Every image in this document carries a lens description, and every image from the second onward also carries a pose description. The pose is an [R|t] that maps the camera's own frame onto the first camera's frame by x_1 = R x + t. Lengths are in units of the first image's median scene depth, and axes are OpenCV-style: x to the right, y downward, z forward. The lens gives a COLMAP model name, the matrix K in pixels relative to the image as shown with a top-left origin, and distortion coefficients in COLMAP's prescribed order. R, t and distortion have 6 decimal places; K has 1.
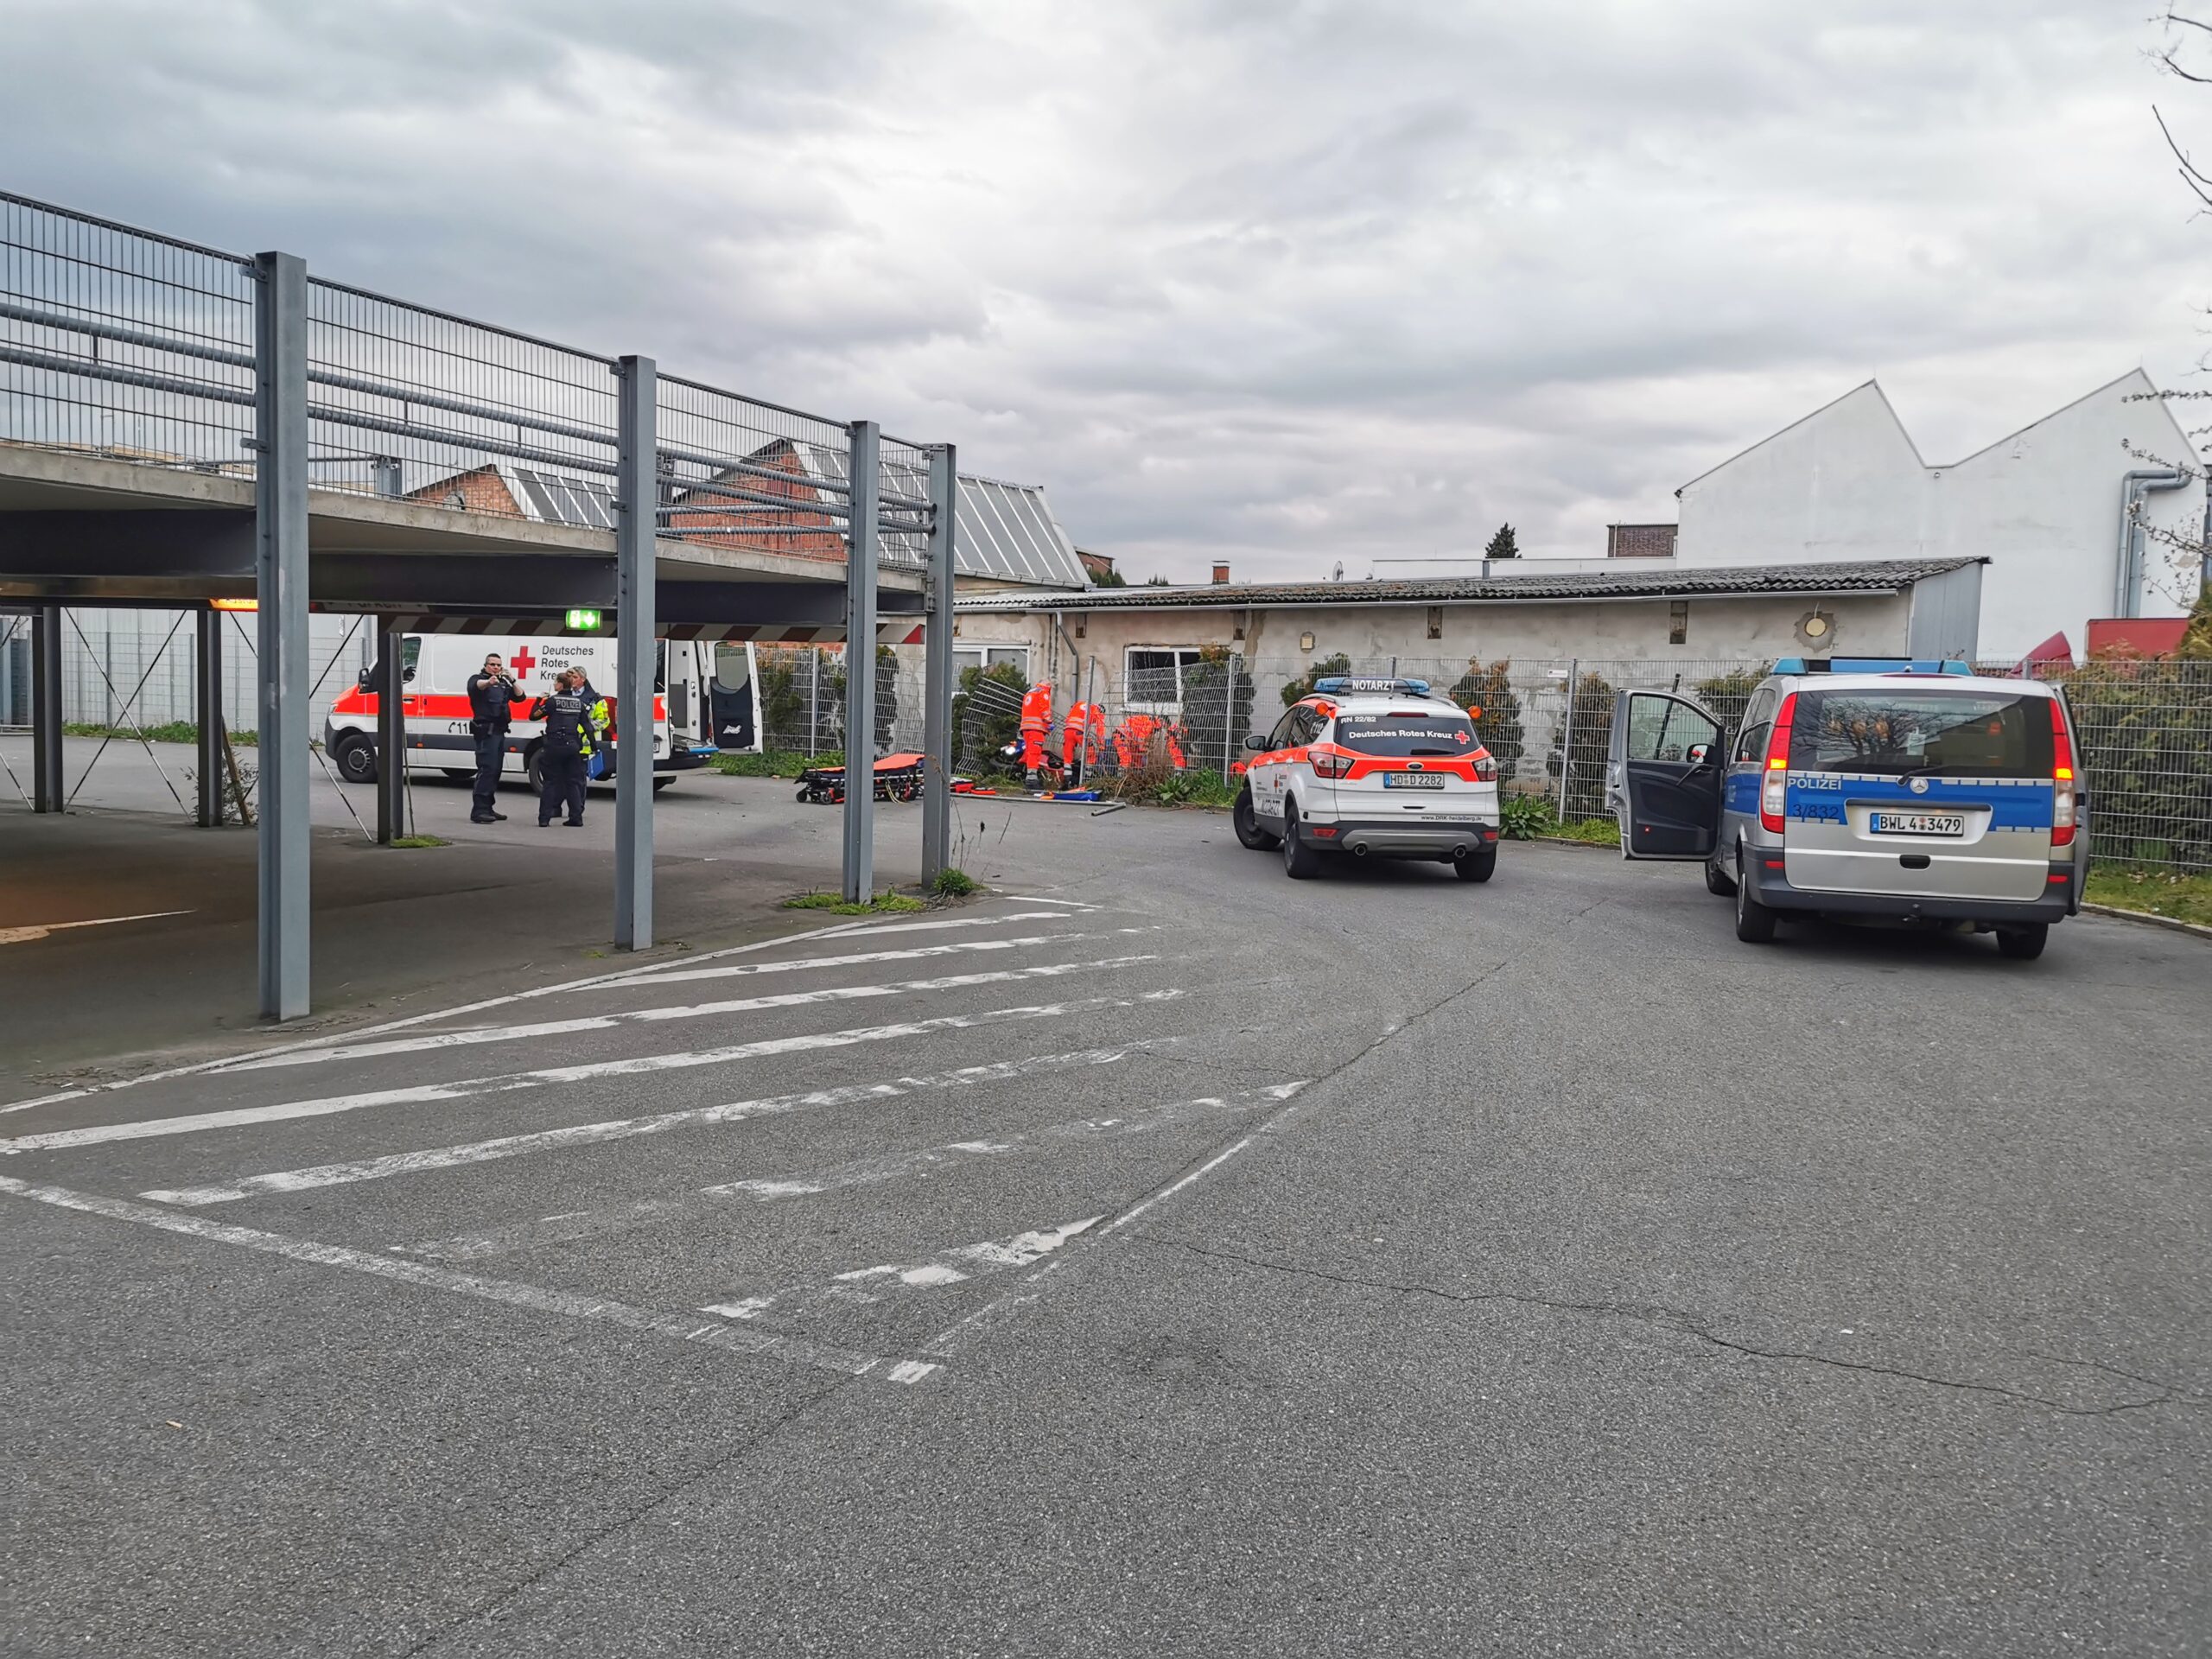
lens RADIAL K [[1675.1, 0, 1111.7], [0, 1675.1, 813.1], [0, 0, 1]] dist [0.062607, -0.085269]
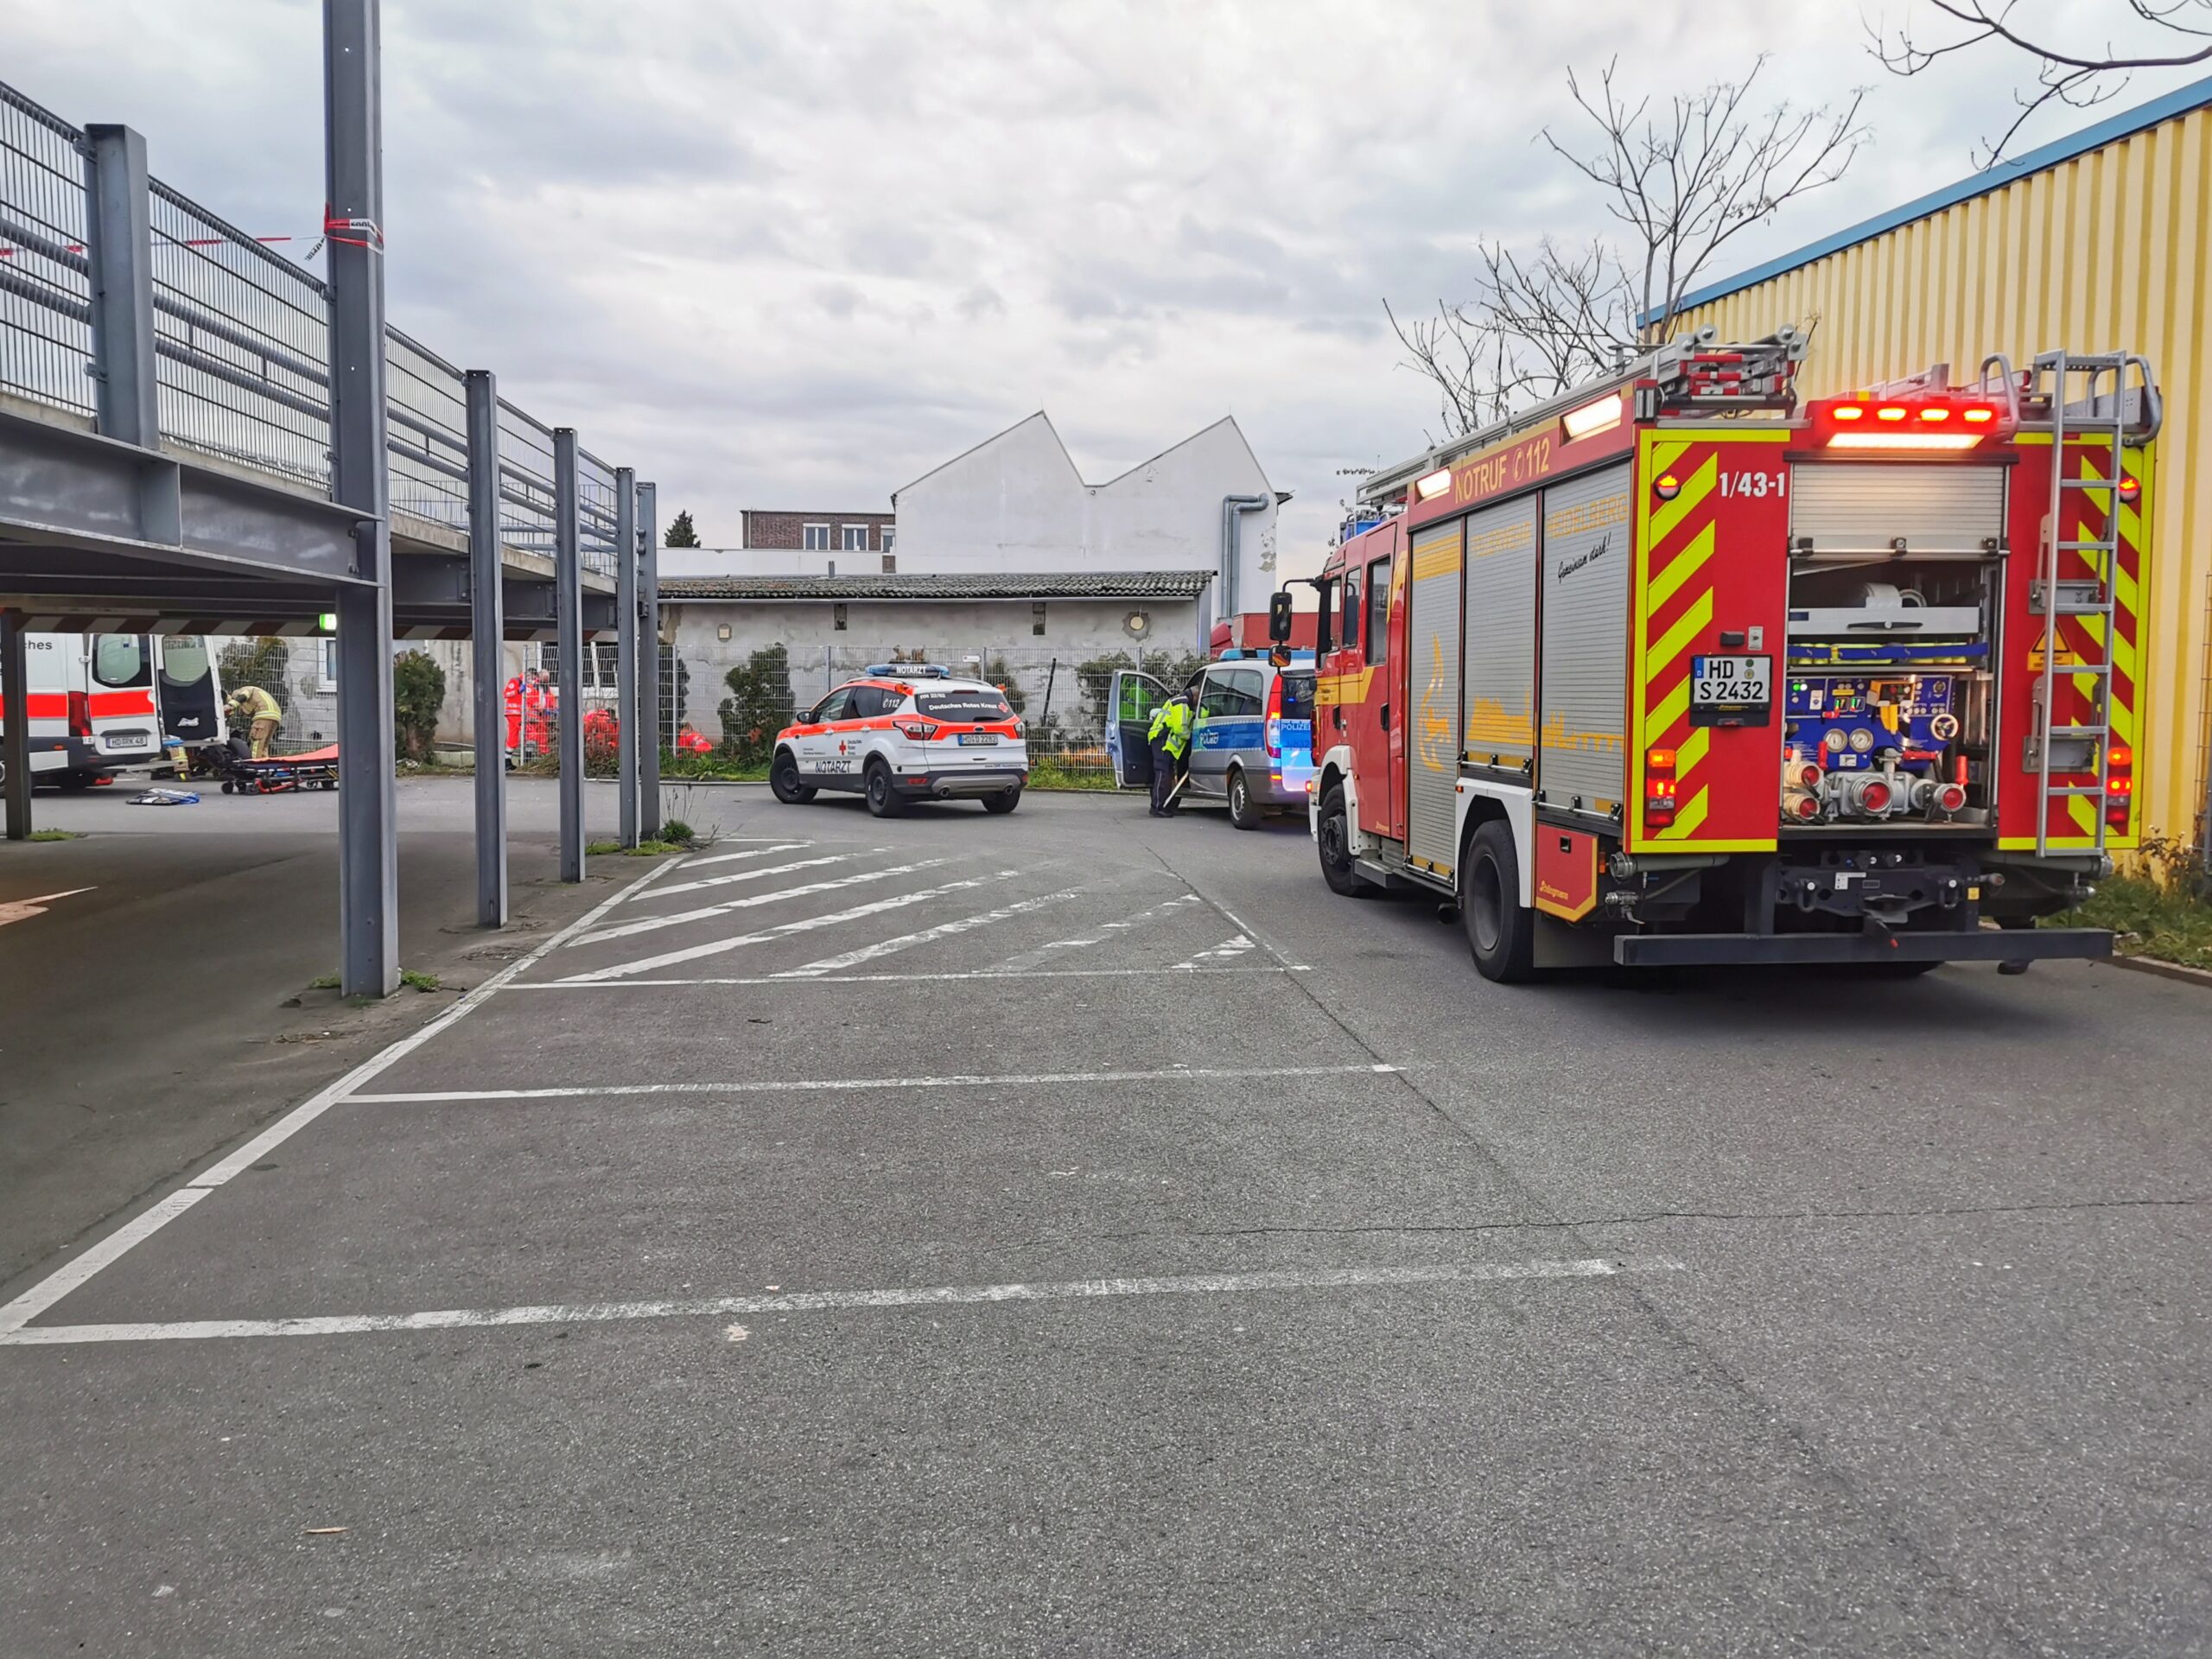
lens RADIAL K [[1675.1, 0, 1111.7], [0, 1675.1, 813.1], [0, 0, 1]] dist [0.062607, -0.085269]
pose [[0.869469, -0.056906, 0.490699, -0.271693], [0.051130, 0.998374, 0.025183, 0.007927], [-0.491335, 0.003194, 0.870965, -0.165886]]
